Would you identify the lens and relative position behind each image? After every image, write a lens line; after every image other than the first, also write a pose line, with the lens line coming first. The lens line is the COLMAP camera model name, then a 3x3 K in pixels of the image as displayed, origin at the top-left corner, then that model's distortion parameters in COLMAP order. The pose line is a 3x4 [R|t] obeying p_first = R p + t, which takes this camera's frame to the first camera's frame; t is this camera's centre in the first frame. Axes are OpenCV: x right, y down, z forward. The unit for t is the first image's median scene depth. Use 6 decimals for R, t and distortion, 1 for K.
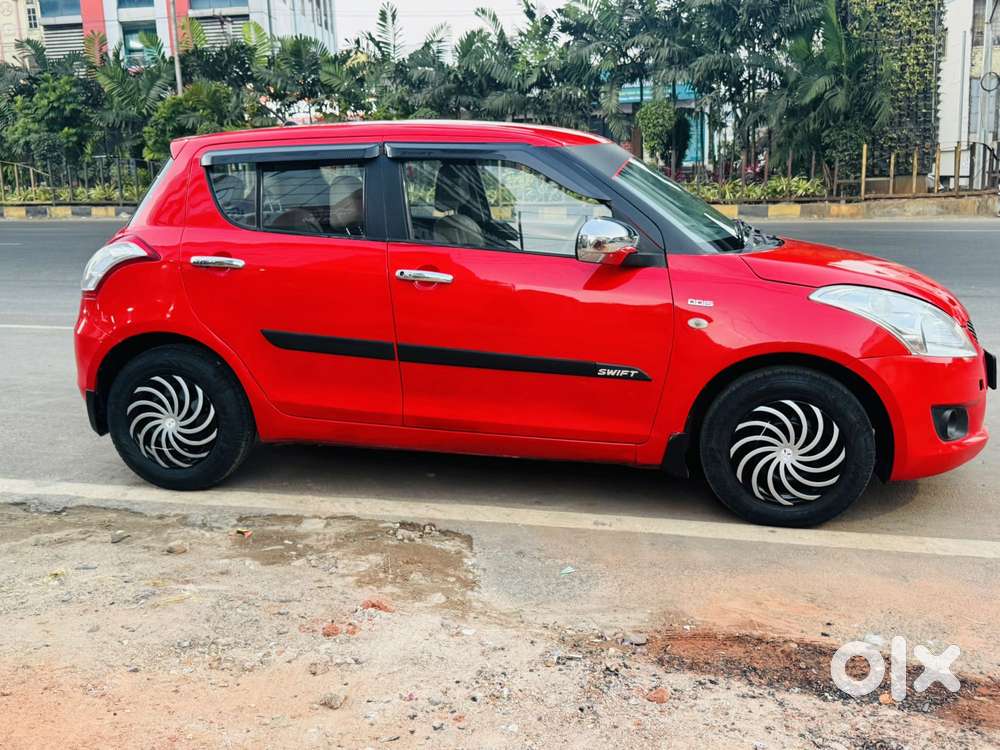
lens RADIAL K [[1022.2, 0, 500.0], [0, 1022.2, 375.0], [0, 0, 1]] dist [0.128645, -0.278862]
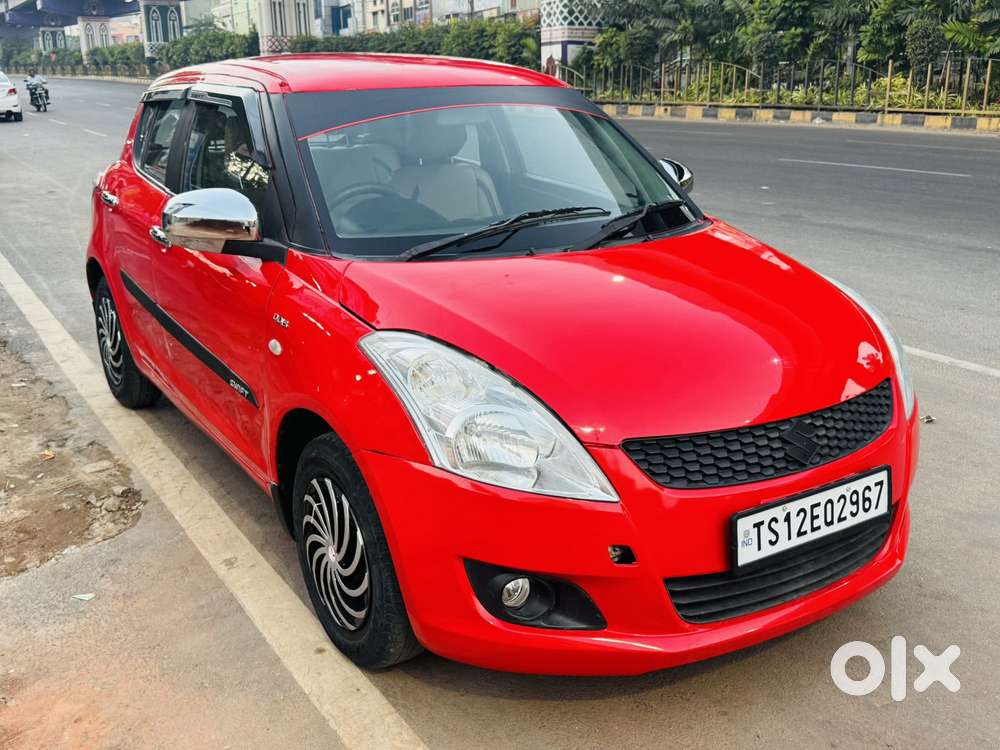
lens RADIAL K [[1022.2, 0, 500.0], [0, 1022.2, 375.0], [0, 0, 1]] dist [0.128645, -0.278862]
pose [[0.691667, 0.215699, -0.689254, 0.146053], [-0.147929, 0.976437, 0.157125, -0.030421], [0.706905, -0.006717, 0.707277, 0.105654]]
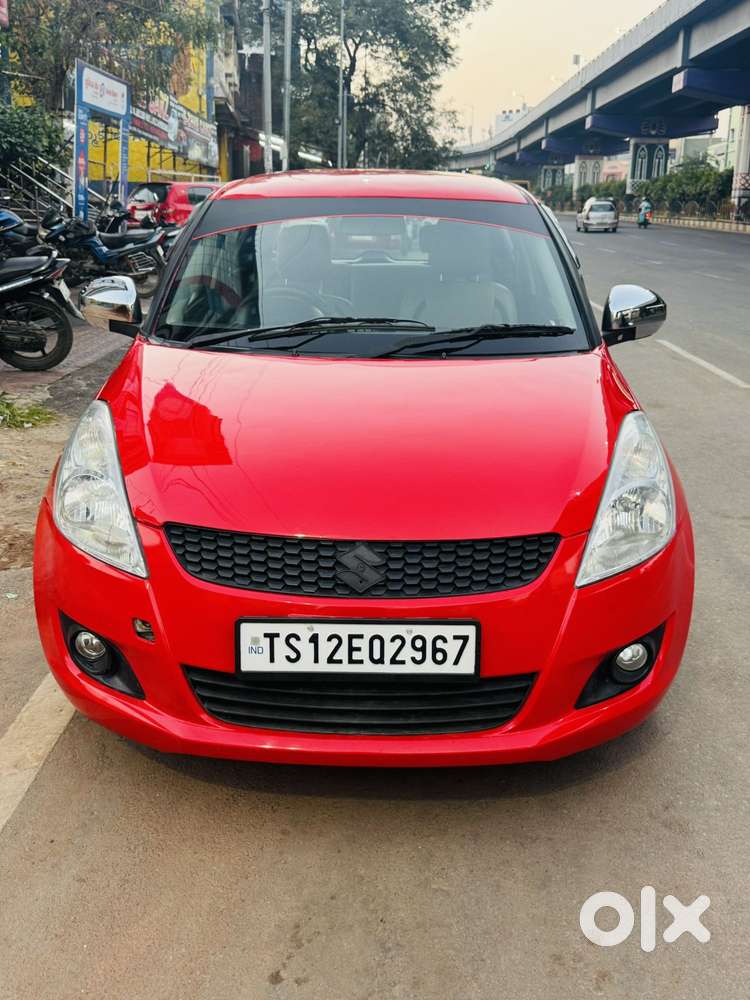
lens RADIAL K [[1022.2, 0, 371.9], [0, 1022.2, 500.8], [0, 0, 1]] dist [0.128645, -0.278862]
pose [[0.181629, 0.289815, -0.939690, 0.189361], [-0.217439, 0.943768, 0.249044, -0.043276], [0.959026, 0.159092, 0.234433, 0.183112]]
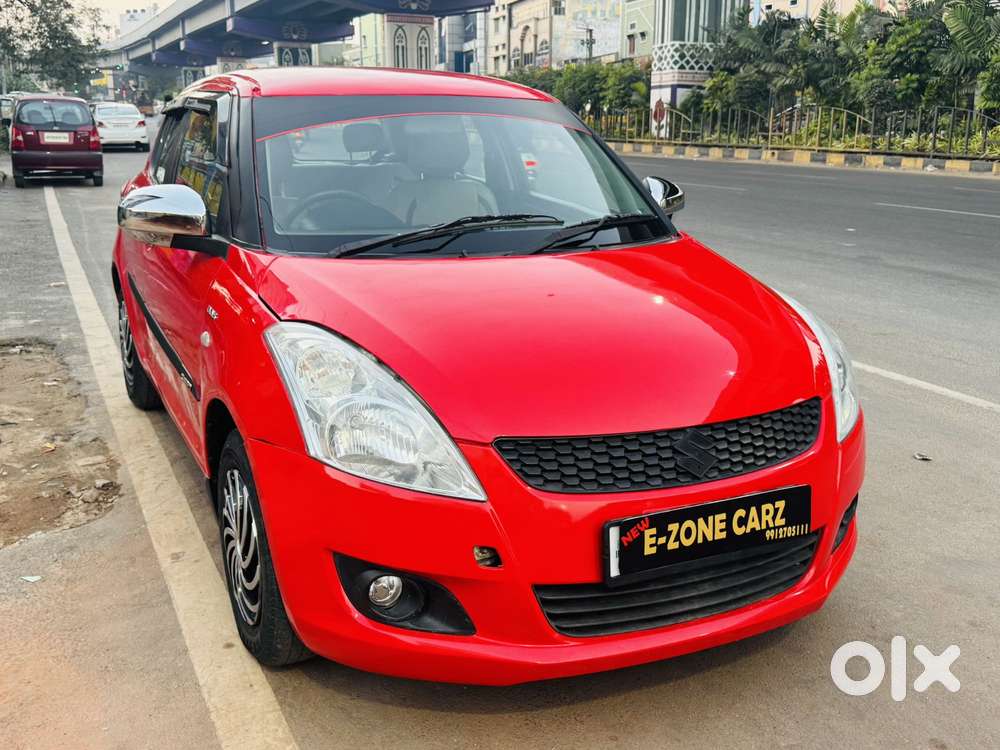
lens RADIAL K [[1022.2, 0, 500.0], [0, 1022.2, 375.0], [0, 0, 1]] dist [0.128645, -0.278862]
pose [[0.600612, 0.217375, -0.769424, 0.160890], [-0.179459, 0.974430, 0.135207, -0.029241], [0.779140, 0.056873, 0.624264, 0.125142]]
